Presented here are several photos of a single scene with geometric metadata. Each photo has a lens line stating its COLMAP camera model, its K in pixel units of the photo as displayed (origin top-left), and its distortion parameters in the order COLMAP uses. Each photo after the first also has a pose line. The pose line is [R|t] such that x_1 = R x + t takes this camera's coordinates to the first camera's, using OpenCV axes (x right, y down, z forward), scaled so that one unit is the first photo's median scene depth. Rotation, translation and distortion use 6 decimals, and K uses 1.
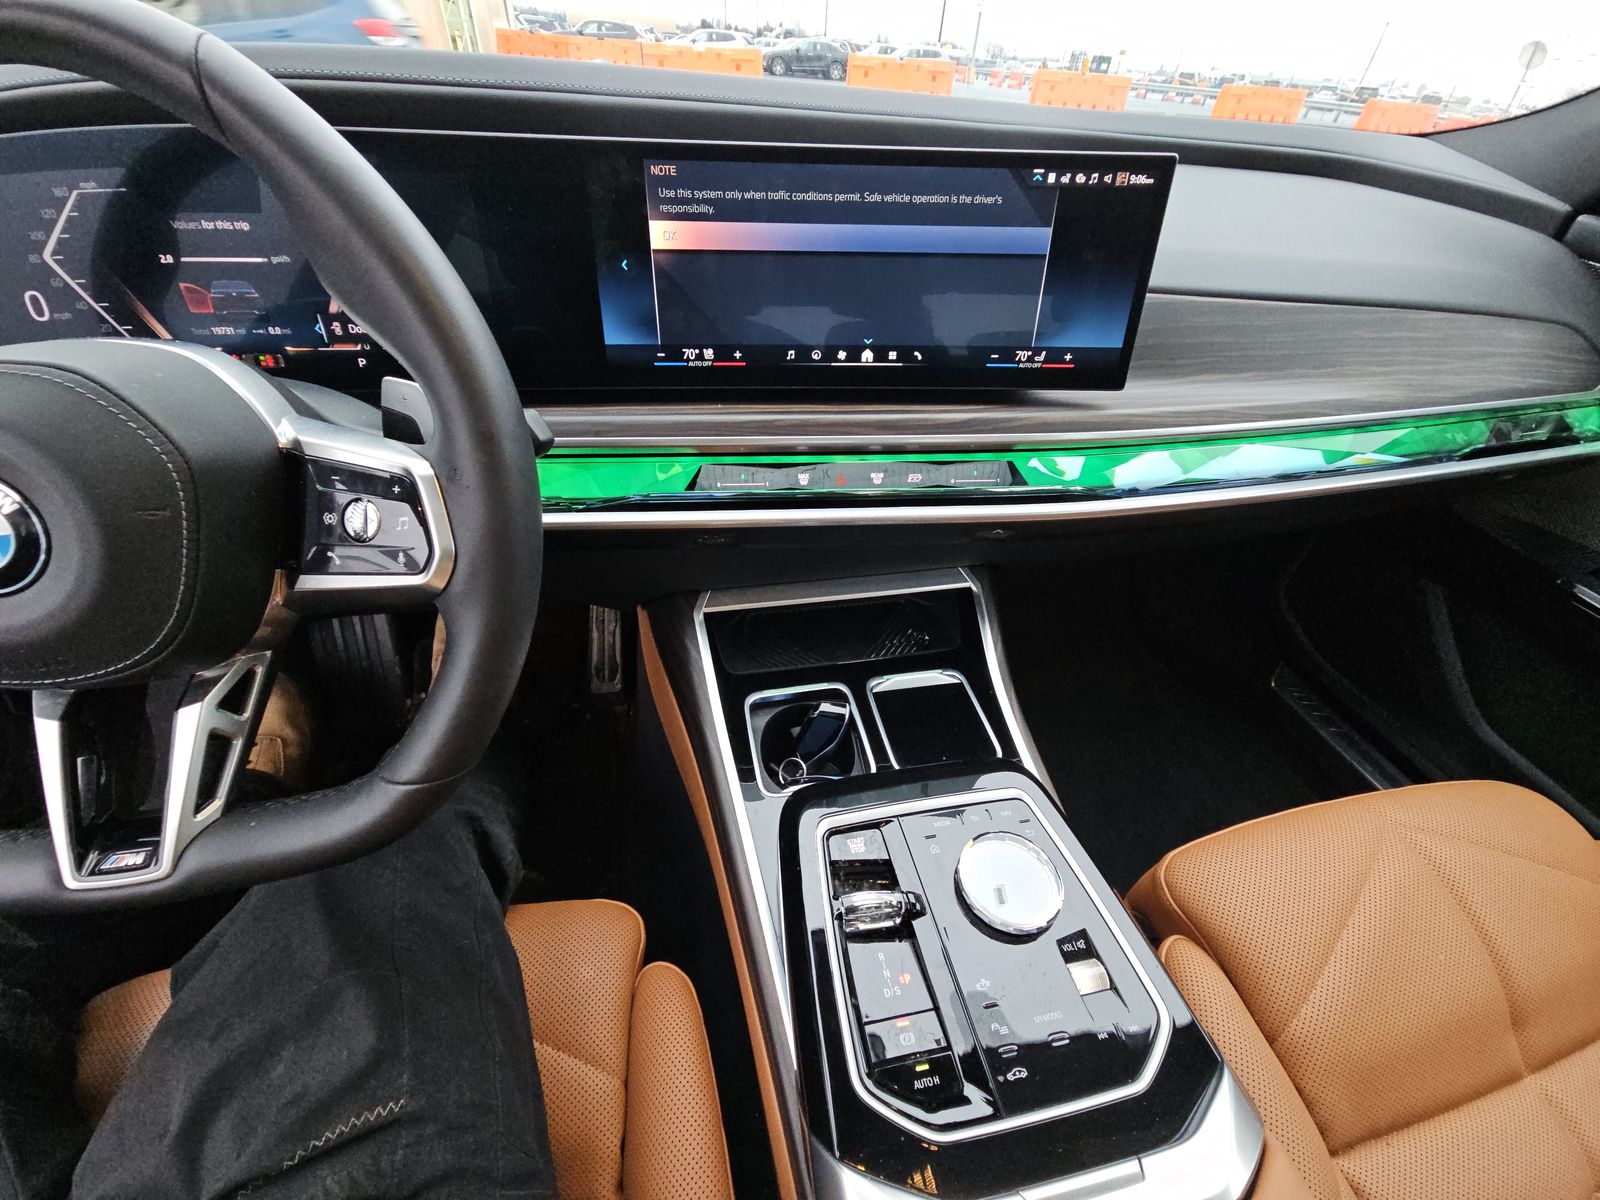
lens RADIAL K [[652.0, 0, 800.0], [0, 652.0, 600.0], [0, 0, 1]] dist [0.017072, -0.012113]
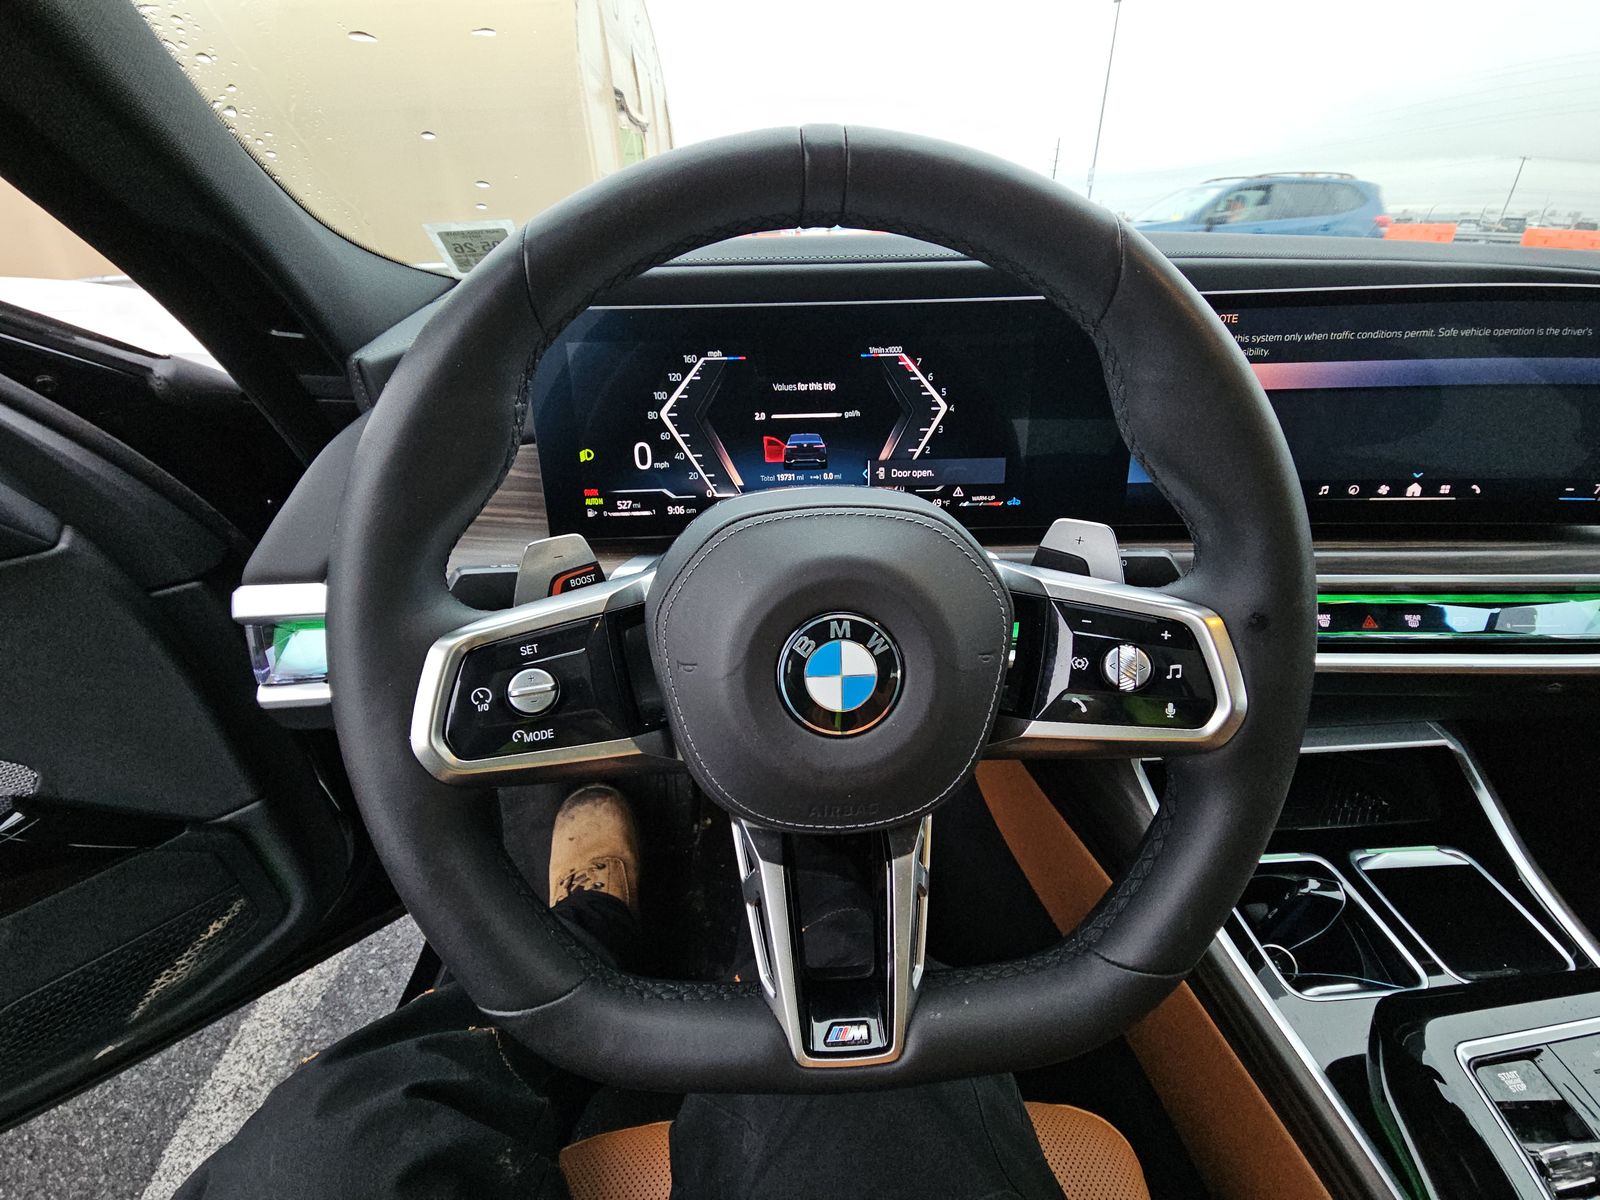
lens RADIAL K [[652.7, 0, 804.6], [0, 652.7, 604.8], [0, 0, 1]] dist [0.087805, -0.038872]
pose [[0.991769, 0.014291, -0.127237, -0.680507], [-0.037876, 0.982022, -0.184930, -0.004856], [0.122306, 0.188227, 0.974480, -0.012510]]
